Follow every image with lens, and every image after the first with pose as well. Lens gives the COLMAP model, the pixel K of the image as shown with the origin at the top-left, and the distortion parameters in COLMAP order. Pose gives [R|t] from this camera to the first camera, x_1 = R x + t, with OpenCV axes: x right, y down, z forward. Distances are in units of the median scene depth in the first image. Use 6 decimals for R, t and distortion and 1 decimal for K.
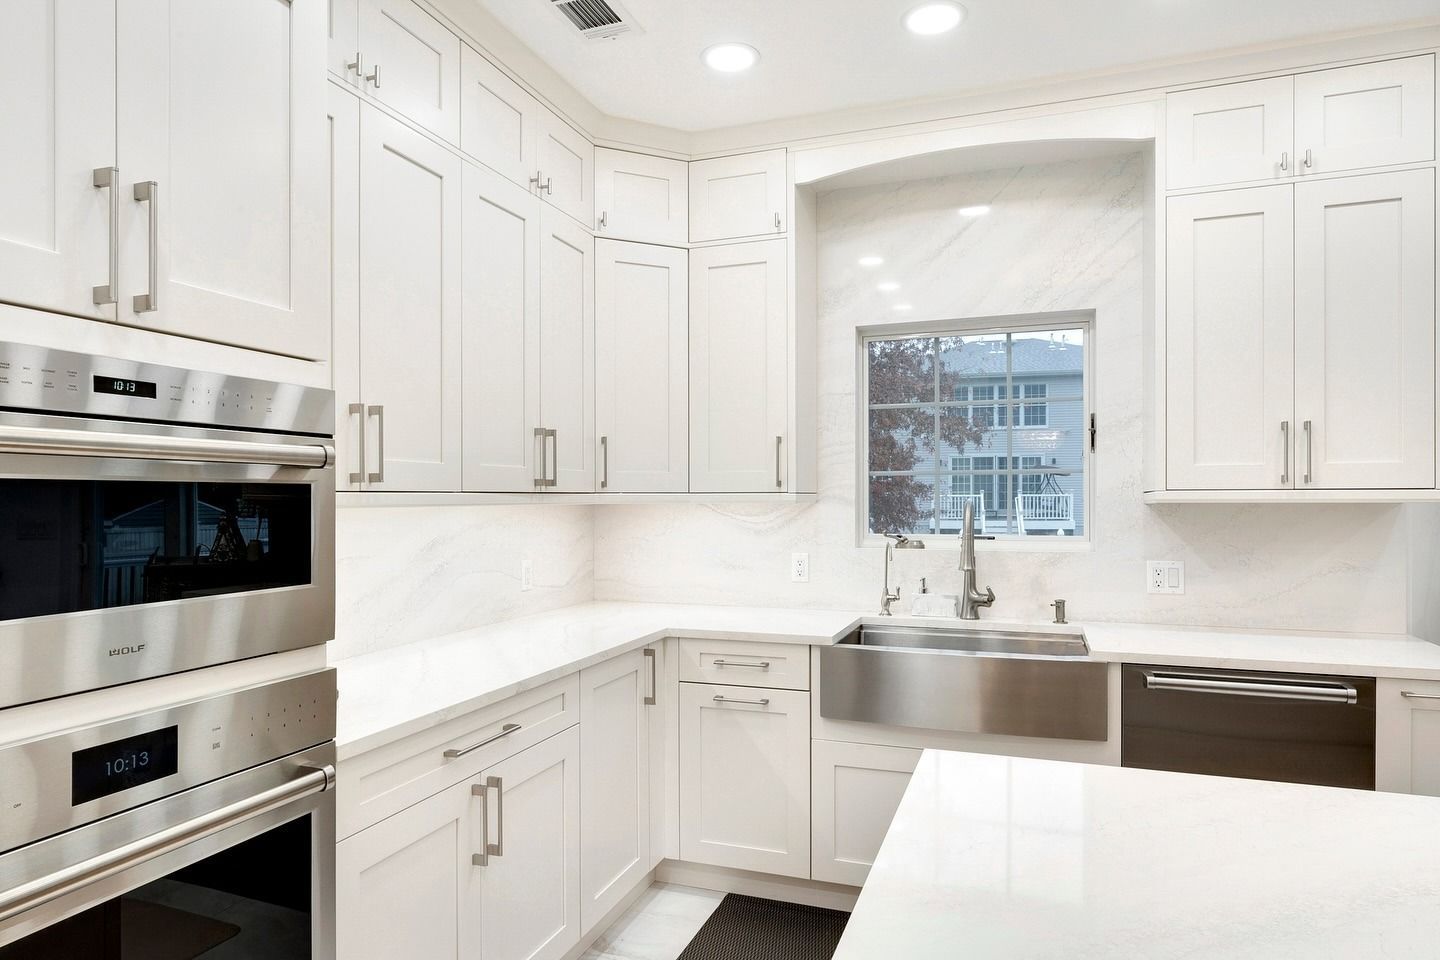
lens RADIAL K [[867.2, 0, 720.0], [0, 867.2, 480.0], [0, 0, 1]] dist [-0.001250, -0.000535]
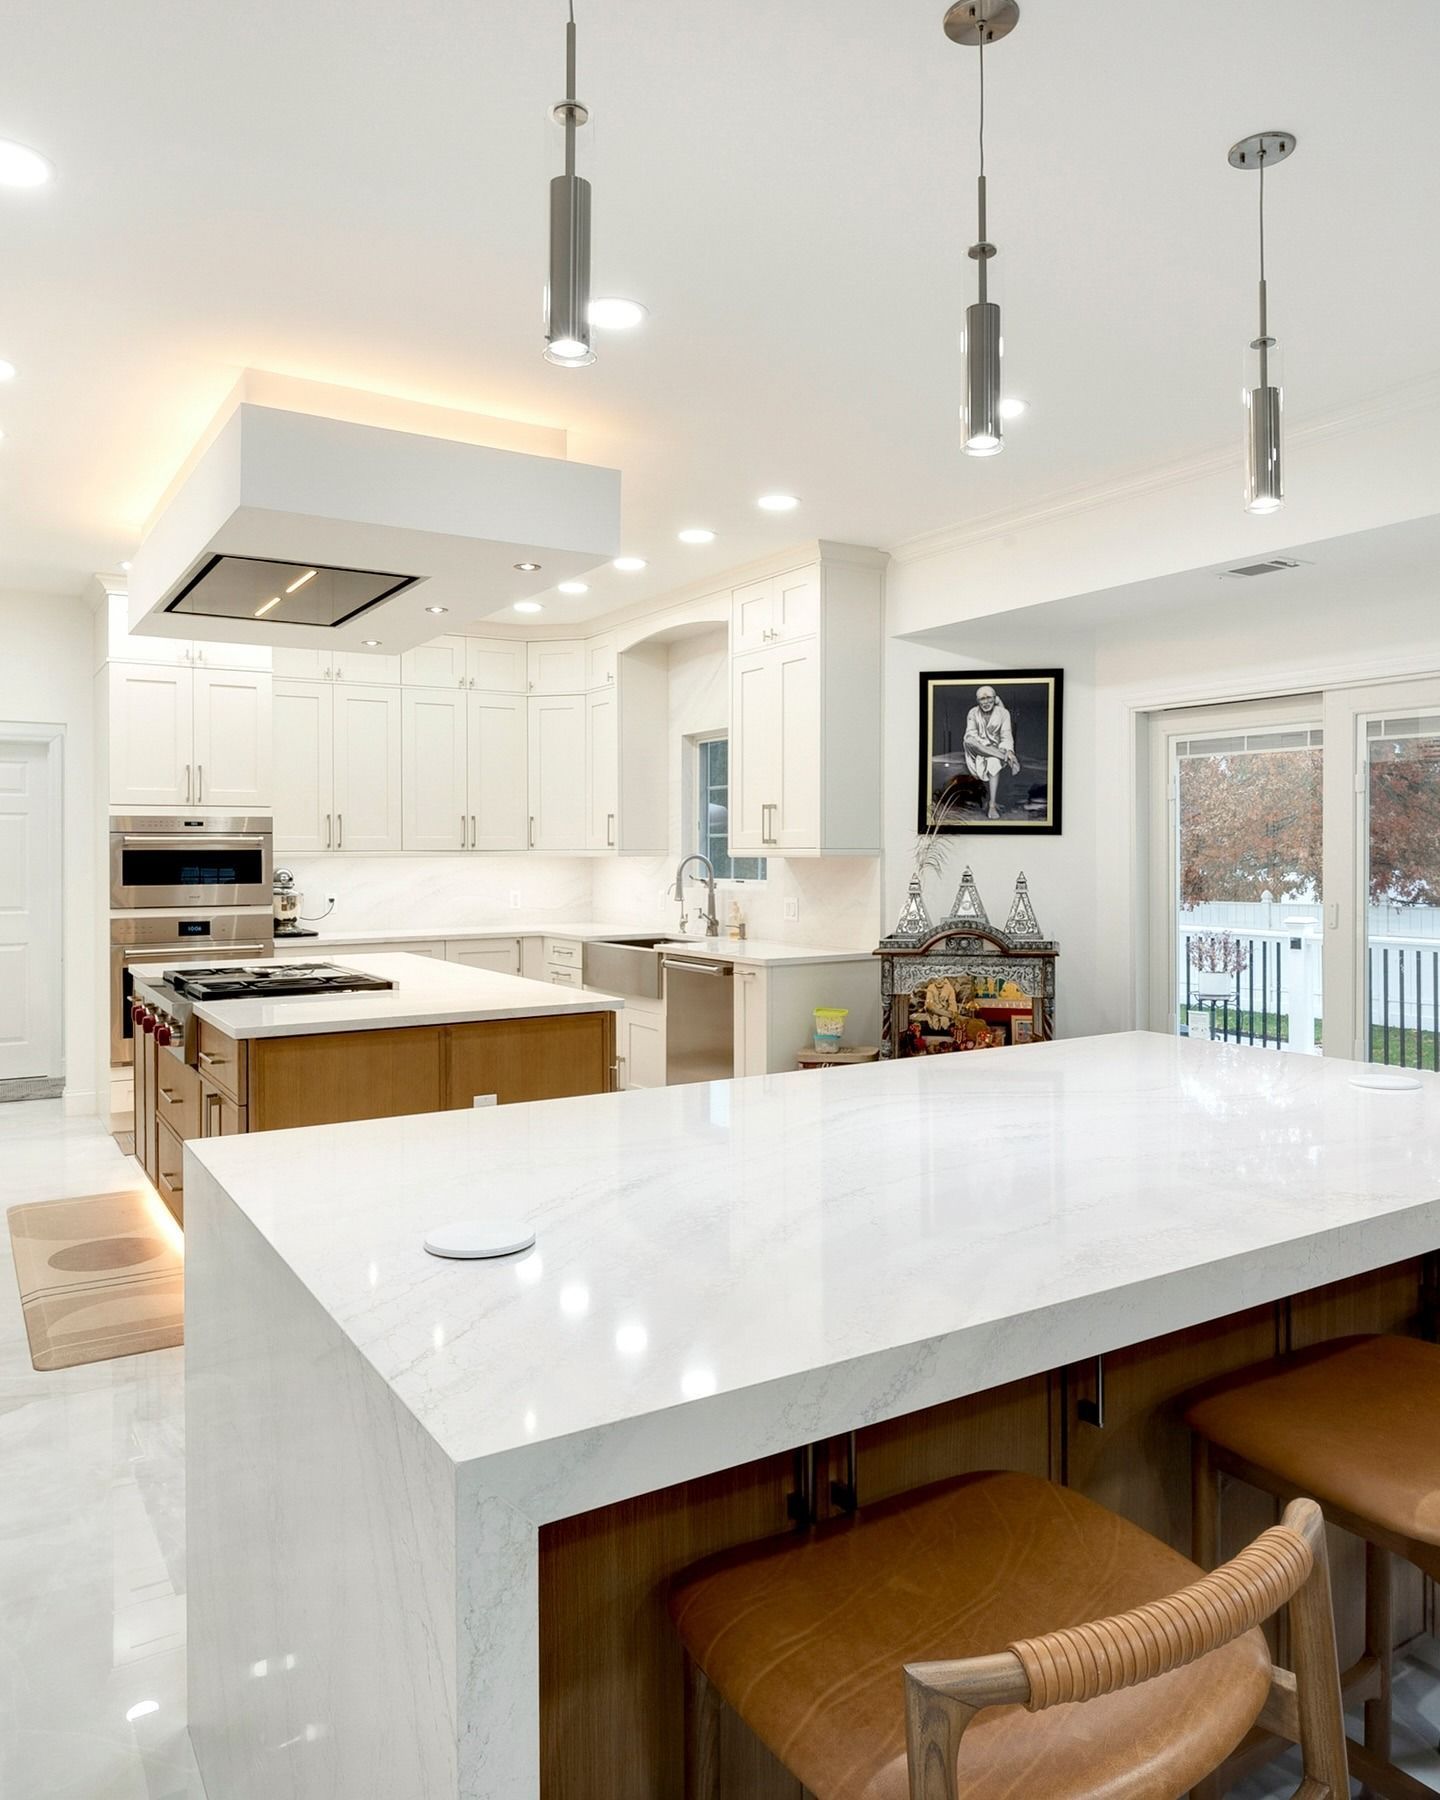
lens RADIAL K [[1272.0, 0, 714.5], [0, 1272.0, 813.1], [0, 0, 1]] dist [-0.000021, 0.000254]
pose [[0.779438, -0.021148, -0.626123, 1.708124], [0.015828, 0.999776, -0.014065, -0.017366], [0.626280, 0.001052, 0.779598, -0.699468]]
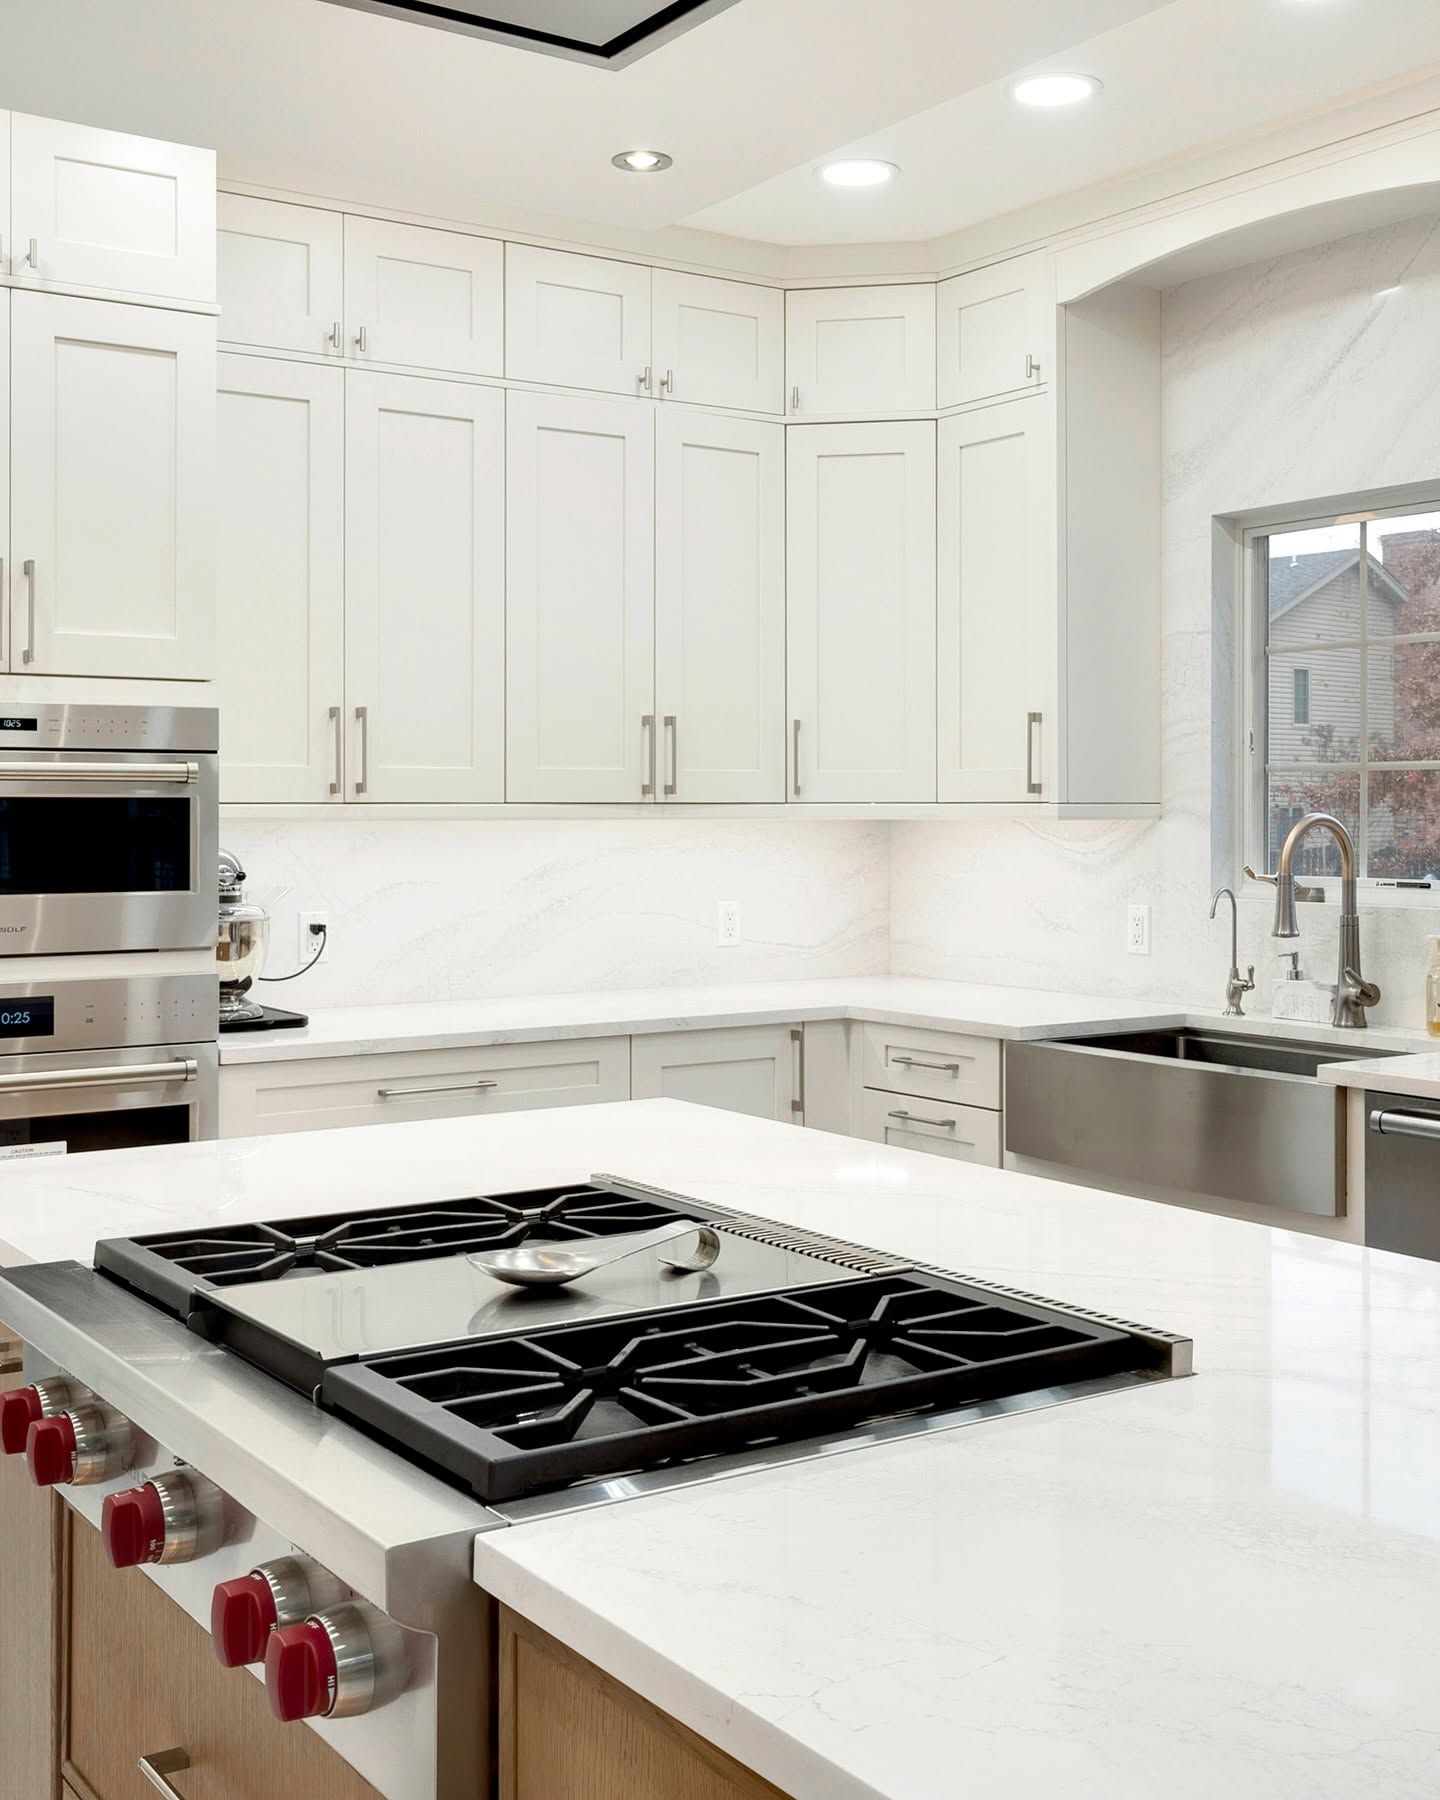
lens RADIAL K [[2055.9, 0, 723.7], [0, 2055.9, 725.3], [0, 0, 1]] dist [0.007274, 0.016808]
pose [[0.813691, -0.022240, -0.580872, 0.768534], [0.010575, 0.999669, -0.023460, -0.009102], [0.581201, 0.012947, 0.813657, -0.342507]]
